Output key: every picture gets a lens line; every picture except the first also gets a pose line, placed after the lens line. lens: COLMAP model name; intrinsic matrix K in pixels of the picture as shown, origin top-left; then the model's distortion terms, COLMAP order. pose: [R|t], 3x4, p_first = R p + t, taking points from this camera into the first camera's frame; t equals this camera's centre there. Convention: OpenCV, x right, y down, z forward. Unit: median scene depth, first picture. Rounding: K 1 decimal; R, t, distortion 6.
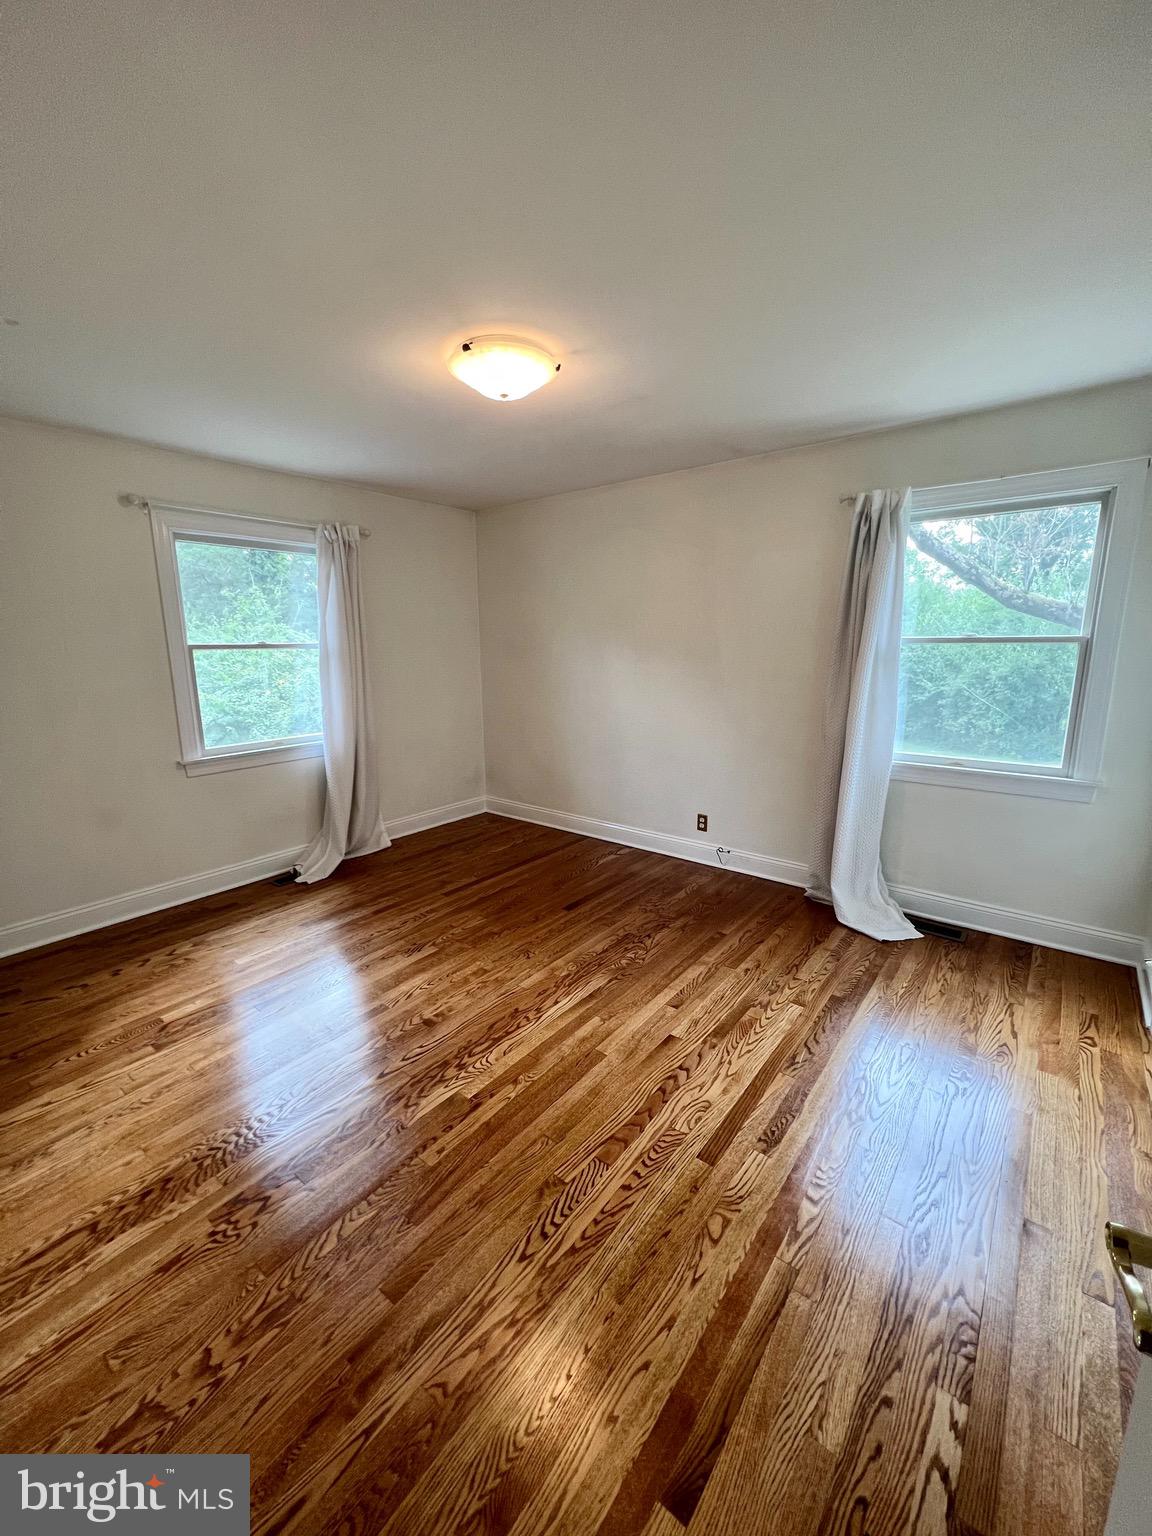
lens RADIAL K [[613.8, 0, 578.7], [0, 613.8, 762.5], [0, 0, 1]] dist [-0.001967, 0.000643]
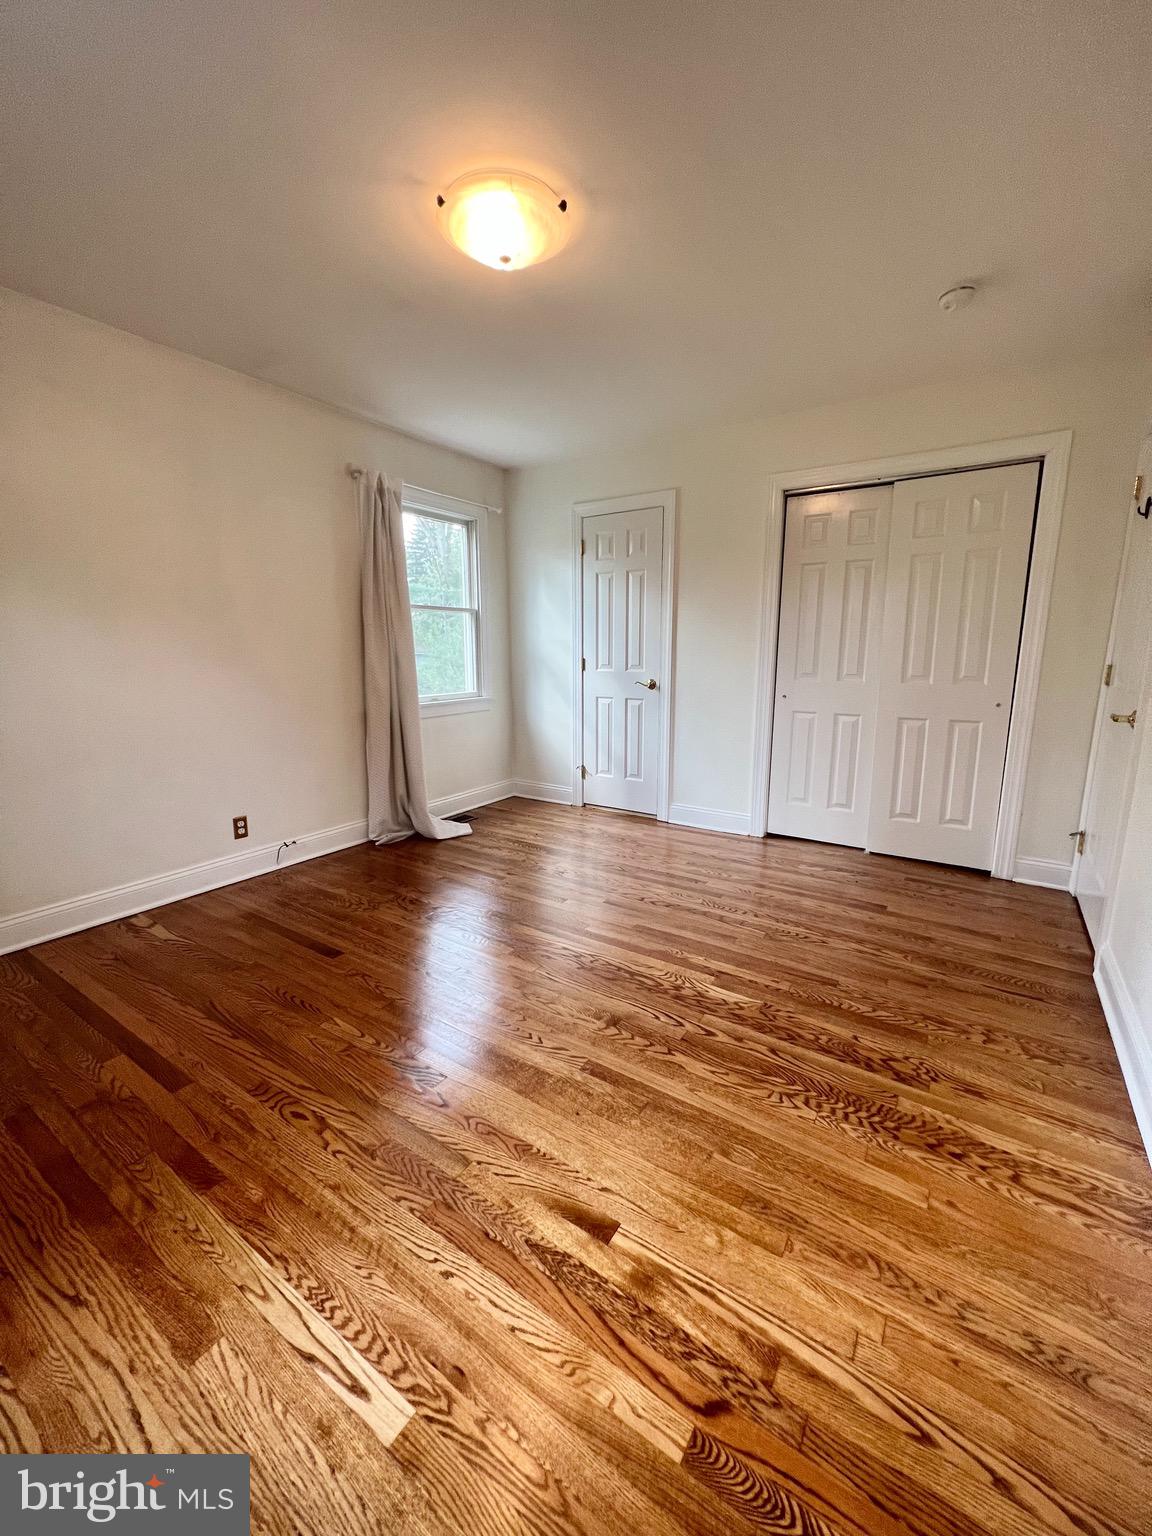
lens RADIAL K [[613.8, 0, 578.7], [0, 613.8, 762.5], [0, 0, 1]] dist [-0.001967, 0.000643]
pose [[-0.088086, -0.176798, 0.980298, -1.139461], [0.193738, 0.962289, 0.190958, -0.091462], [-0.977091, 0.206742, -0.050512, 1.168021]]
